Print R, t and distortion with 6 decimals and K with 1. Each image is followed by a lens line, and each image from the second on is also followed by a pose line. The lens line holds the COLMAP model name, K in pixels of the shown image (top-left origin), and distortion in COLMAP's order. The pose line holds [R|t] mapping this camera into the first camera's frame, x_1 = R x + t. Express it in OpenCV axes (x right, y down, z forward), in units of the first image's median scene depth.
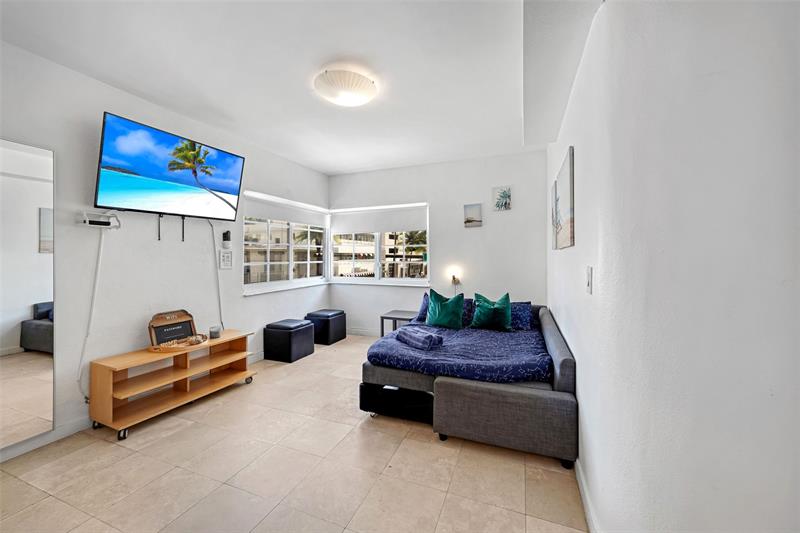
lens RADIAL K [[309.6, 0, 408.2], [0, 309.6, 252.1], [0, 0, 1]] dist [0.003461, 0.000195]
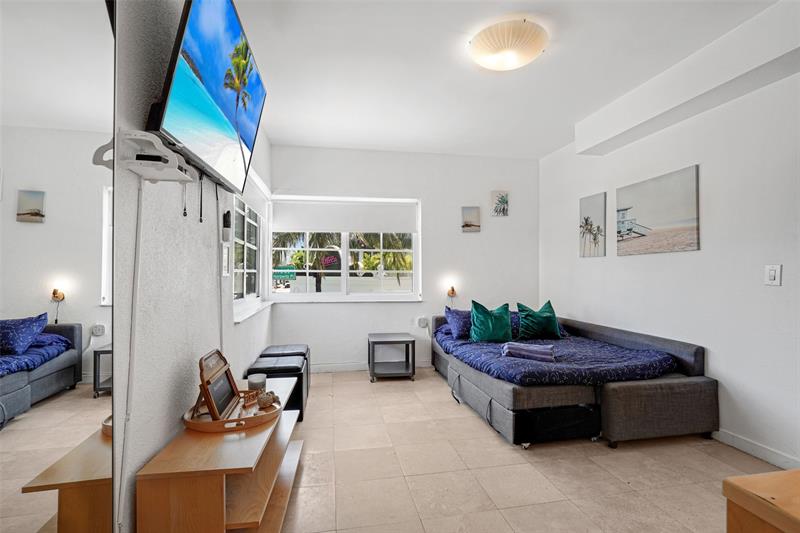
lens RADIAL K [[376.1, 0, 400.0], [0, 376.1, 267.9], [0, 0, 1]] dist [-0.003253, 0.000800]
pose [[0.846843, 0.010917, 0.531731, -0.752173], [-0.010366, 0.999938, -0.004020, 0.041101], [-0.531742, -0.002108, 0.846904, 0.256890]]
